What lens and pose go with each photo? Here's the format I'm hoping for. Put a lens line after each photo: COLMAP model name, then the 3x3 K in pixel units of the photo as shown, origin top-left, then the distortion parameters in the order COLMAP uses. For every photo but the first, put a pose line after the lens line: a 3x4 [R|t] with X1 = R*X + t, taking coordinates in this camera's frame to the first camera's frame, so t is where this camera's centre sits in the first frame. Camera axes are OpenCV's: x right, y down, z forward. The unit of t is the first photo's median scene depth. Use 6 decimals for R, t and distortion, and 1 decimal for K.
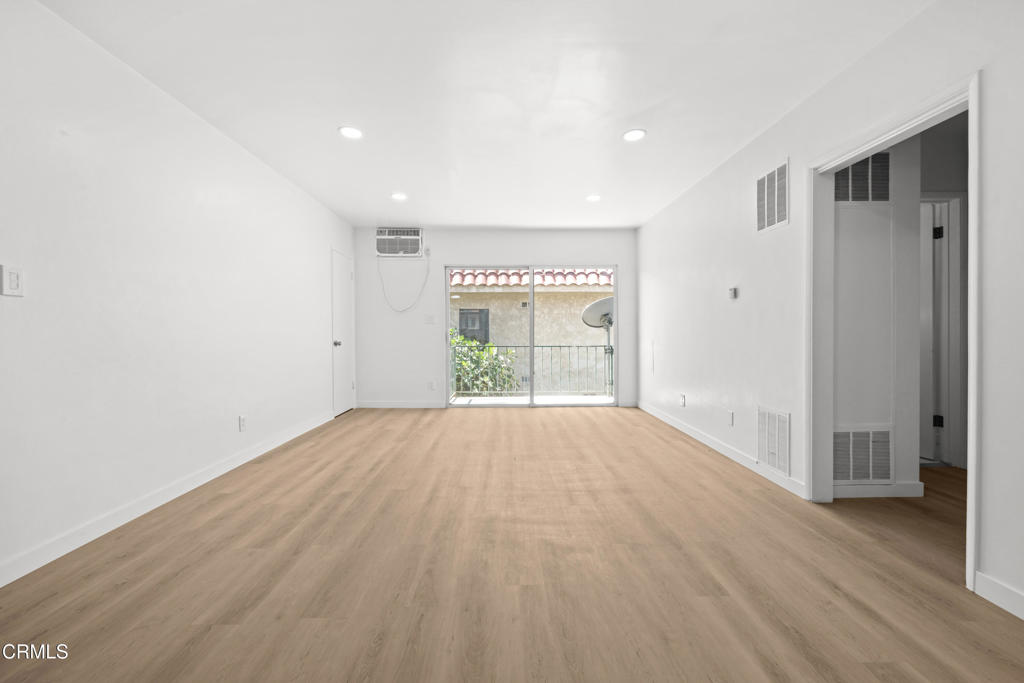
lens RADIAL K [[404.0, 0, 510.2], [0, 404.0, 337.3], [0, 0, 1]] dist [-0.000727, -0.000652]
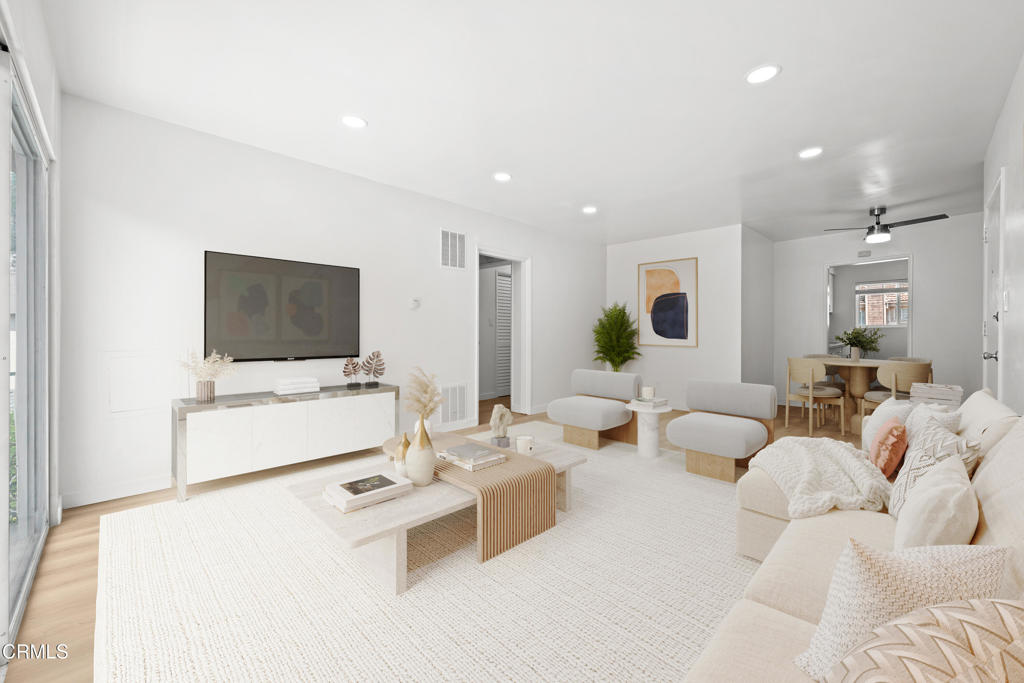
lens RADIAL K [[404.0, 0, 516.4], [0, 404.0, 335.1], [0, 0, 1]] dist [-0.000727, -0.000652]
pose [[-0.687691, -0.005879, 0.725980, -0.371823], [0.005165, 0.999902, 0.012989, -0.018545], [-0.725985, 0.012682, -0.687593, 1.082544]]
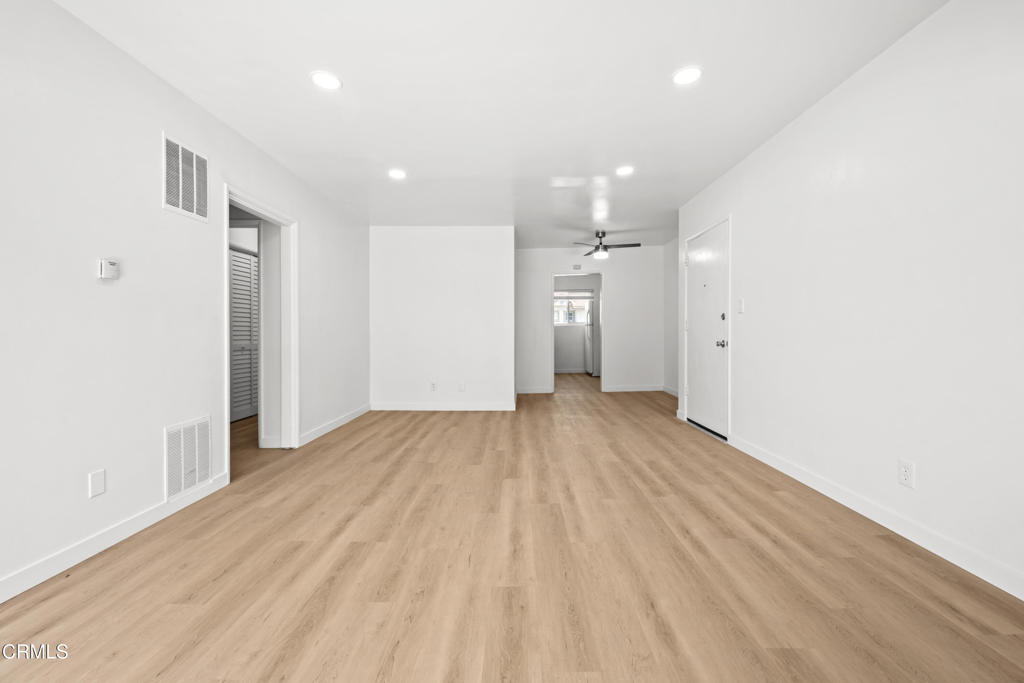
lens RADIAL K [[404.0, 0, 509.3], [0, 404.0, 331.7], [0, 0, 1]] dist [-0.000727, -0.000652]
pose [[-0.999156, 0.006772, 0.040511, -0.045071], [0.007216, 0.999915, 0.010844, -0.012404], [-0.040434, 0.011127, -0.999120, 1.051515]]
